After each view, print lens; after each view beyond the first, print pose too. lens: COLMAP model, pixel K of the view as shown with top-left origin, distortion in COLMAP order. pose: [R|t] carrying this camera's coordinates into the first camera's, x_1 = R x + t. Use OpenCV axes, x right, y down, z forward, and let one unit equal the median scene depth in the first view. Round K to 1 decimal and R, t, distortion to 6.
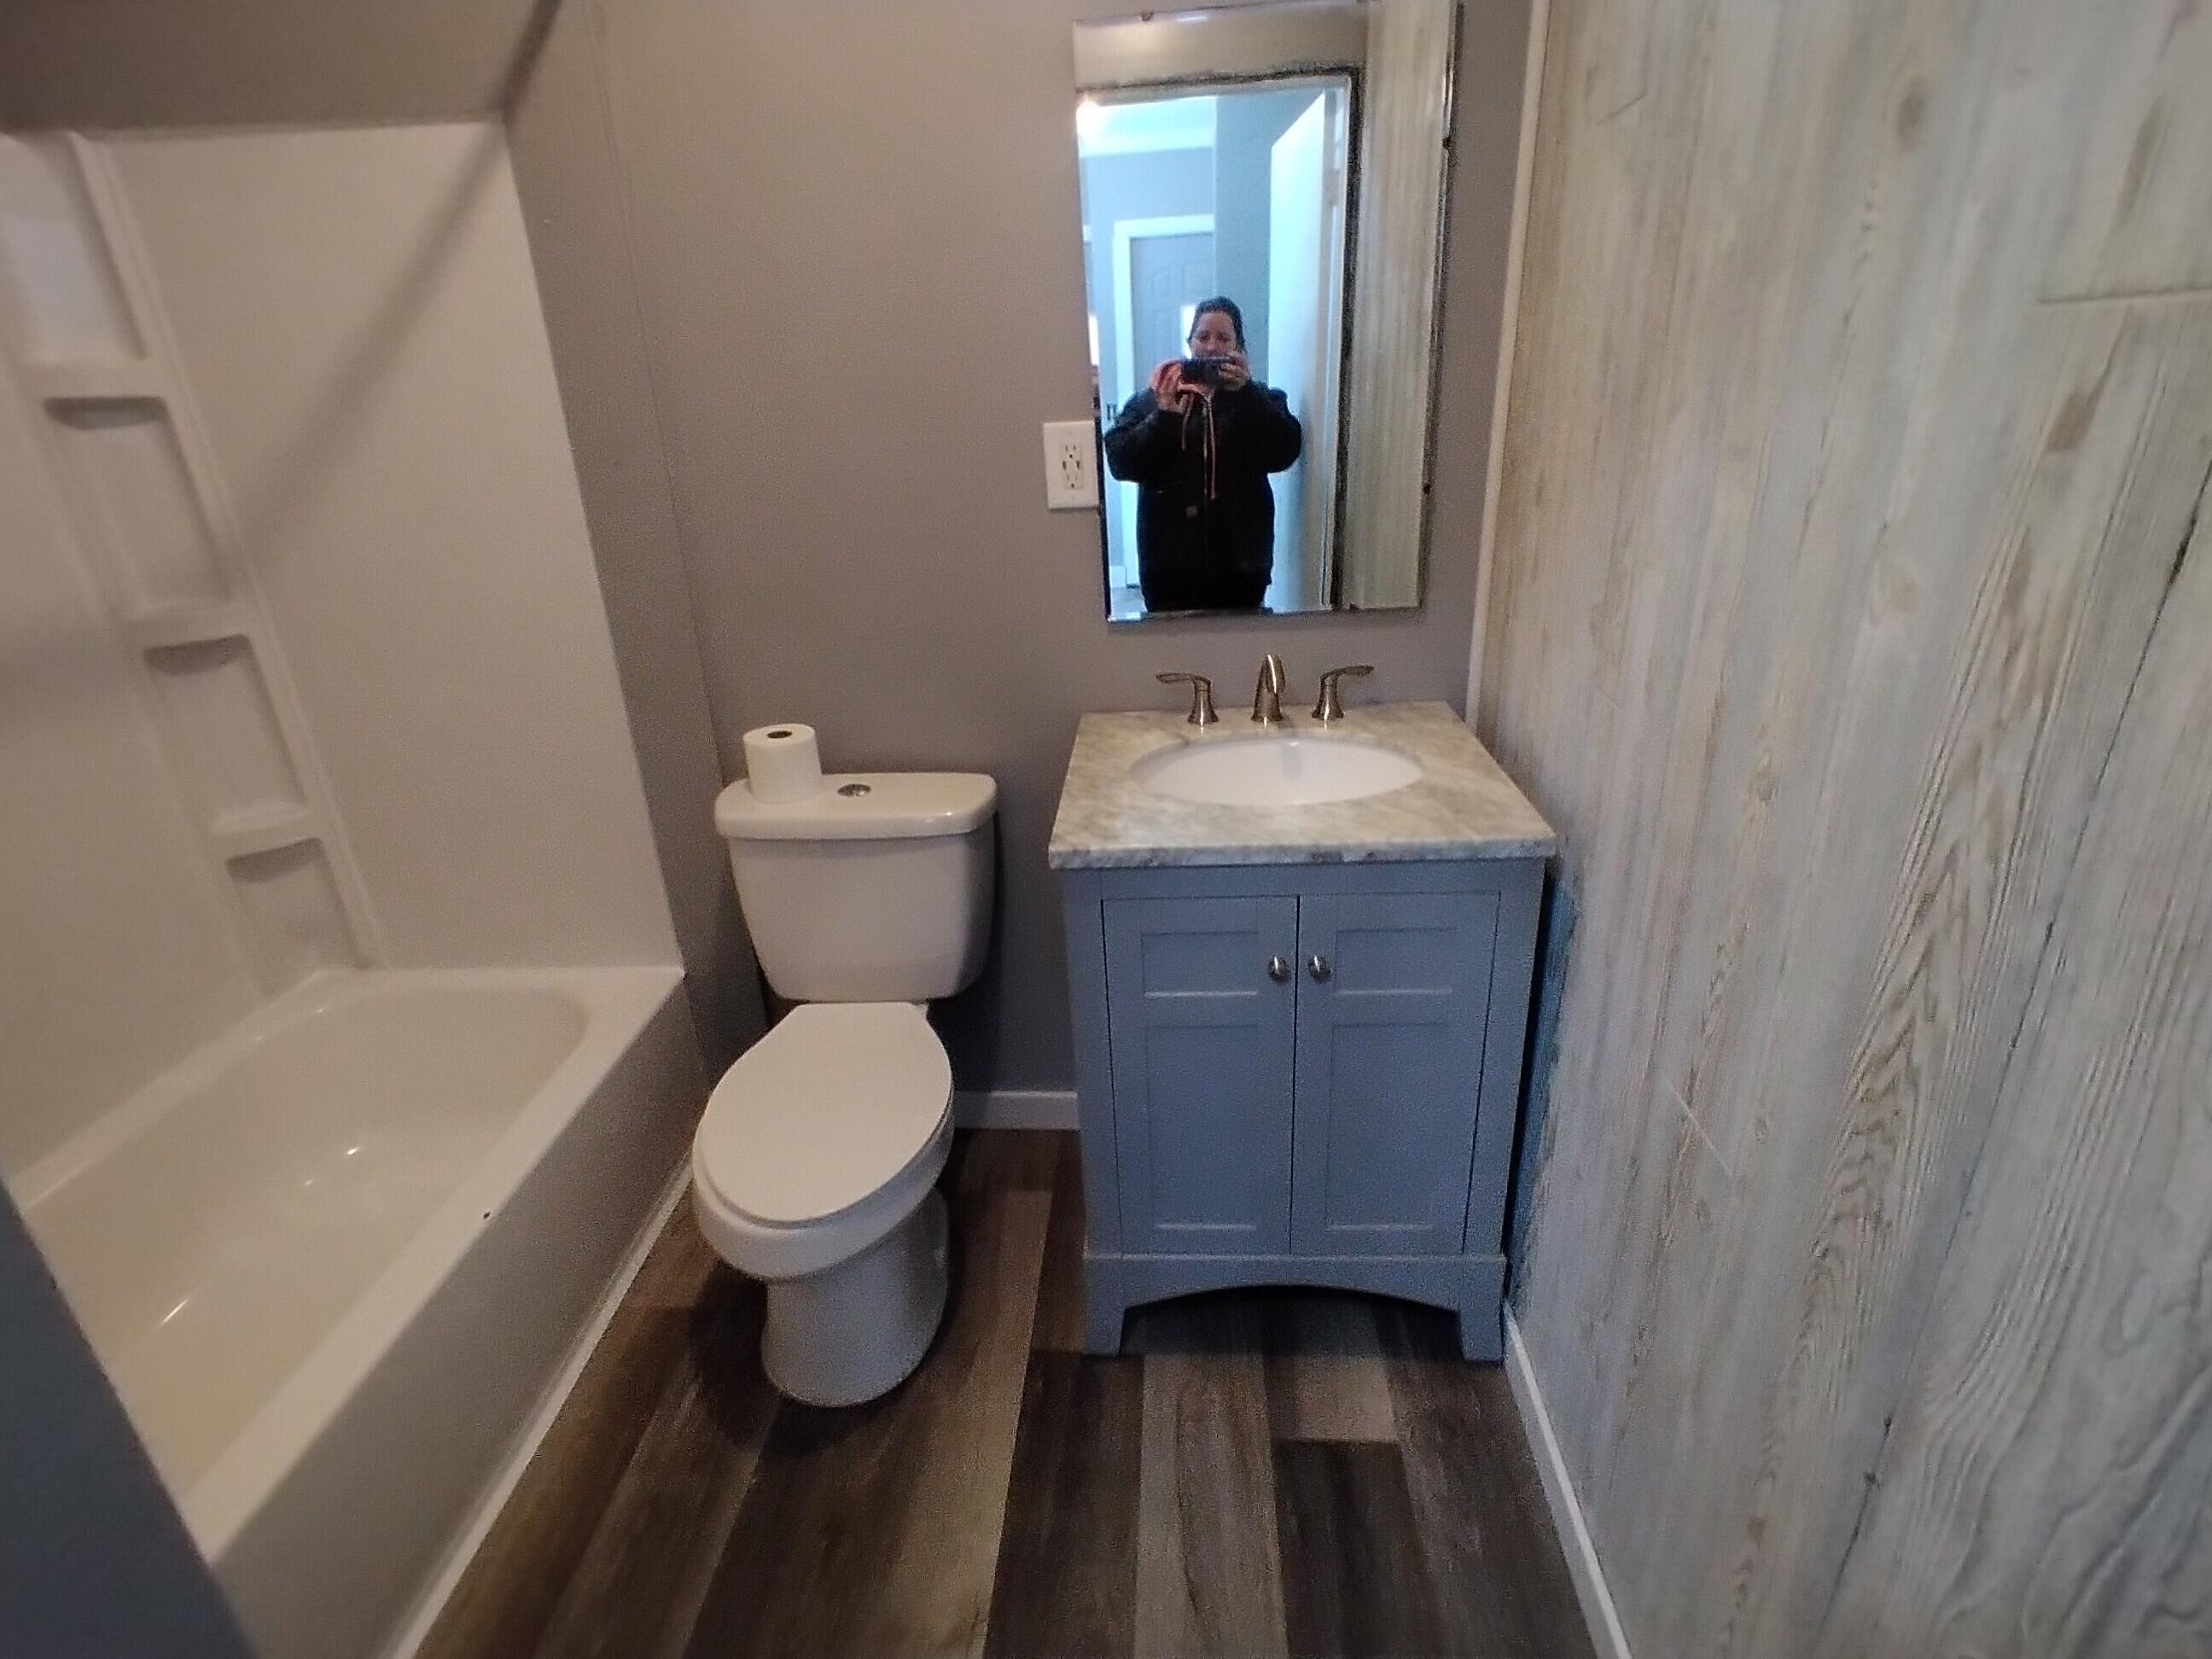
lens RADIAL K [[1078.2, 0, 1104.8], [0, 1078.2, 829.3], [0, 0, 1]] dist [0.002039, 0.003045]
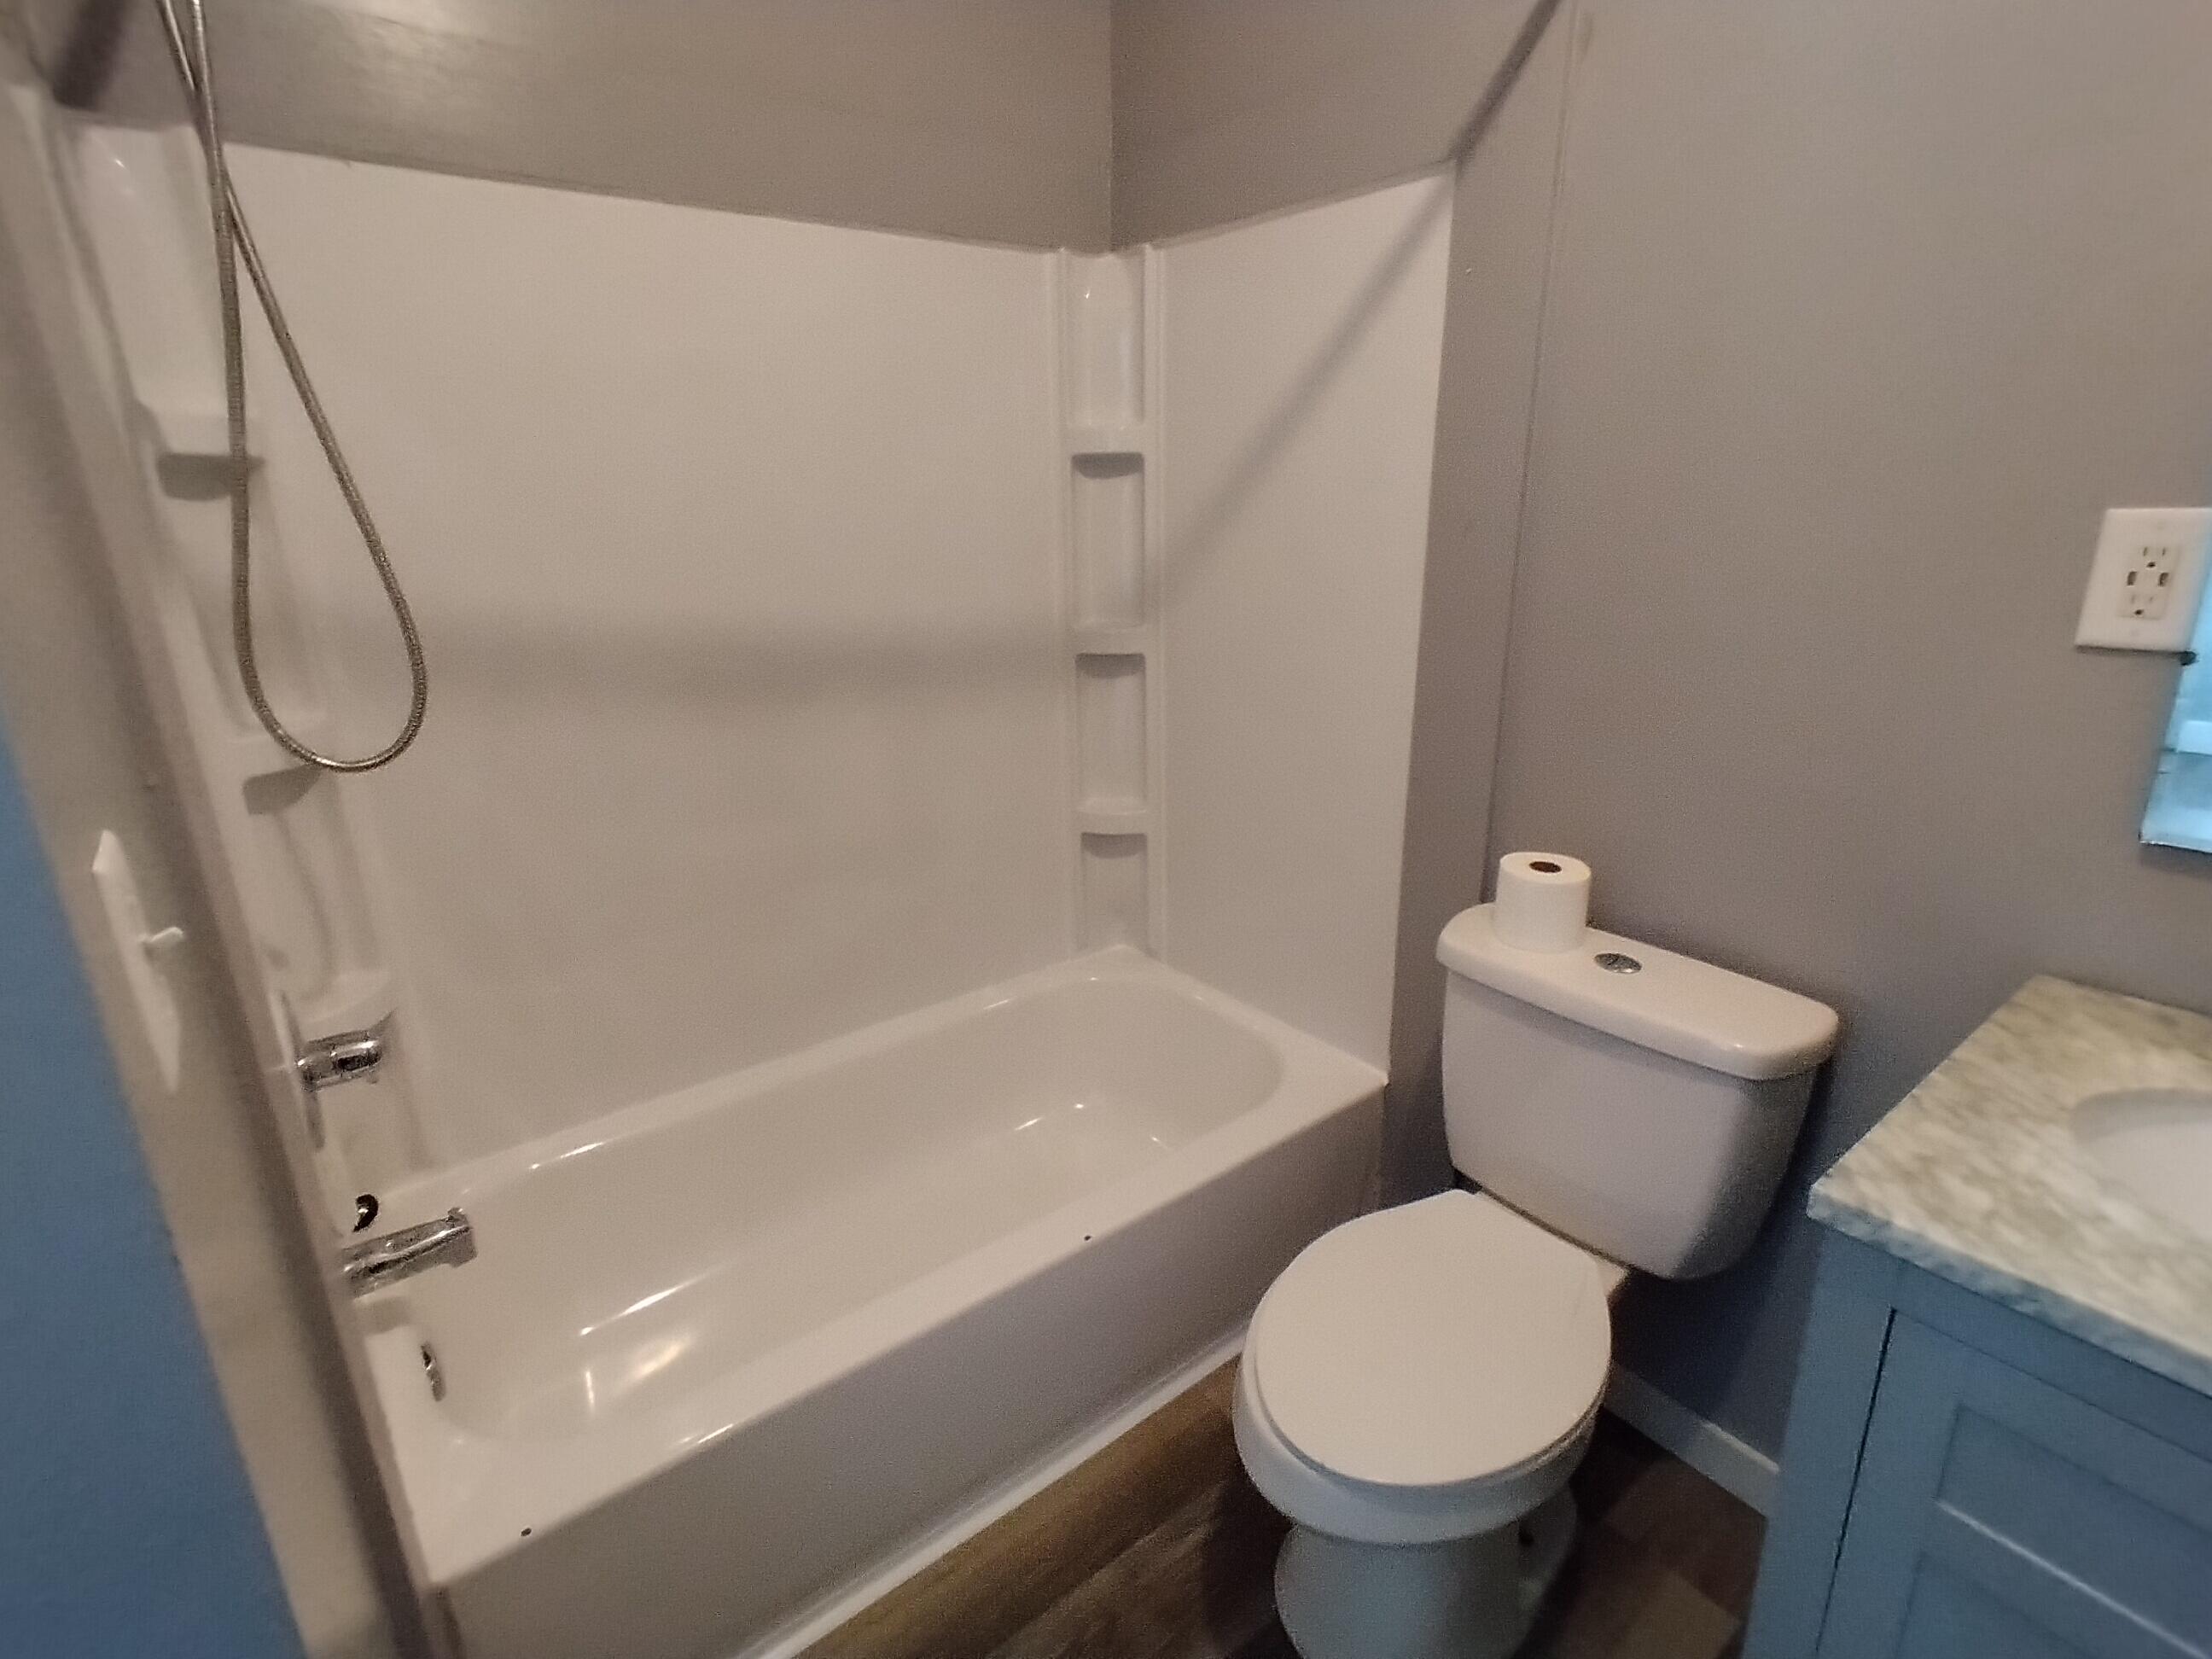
lens RADIAL K [[1078.2, 0, 1107.3], [0, 1078.2, 824.0], [0, 0, 1]] dist [0.002039, 0.003045]
pose [[0.648473, 0.258132, -0.716136, 0.058071], [-0.298213, 0.951703, 0.073005, -0.080349], [0.700394, 0.166220, 0.694132, 0.202678]]
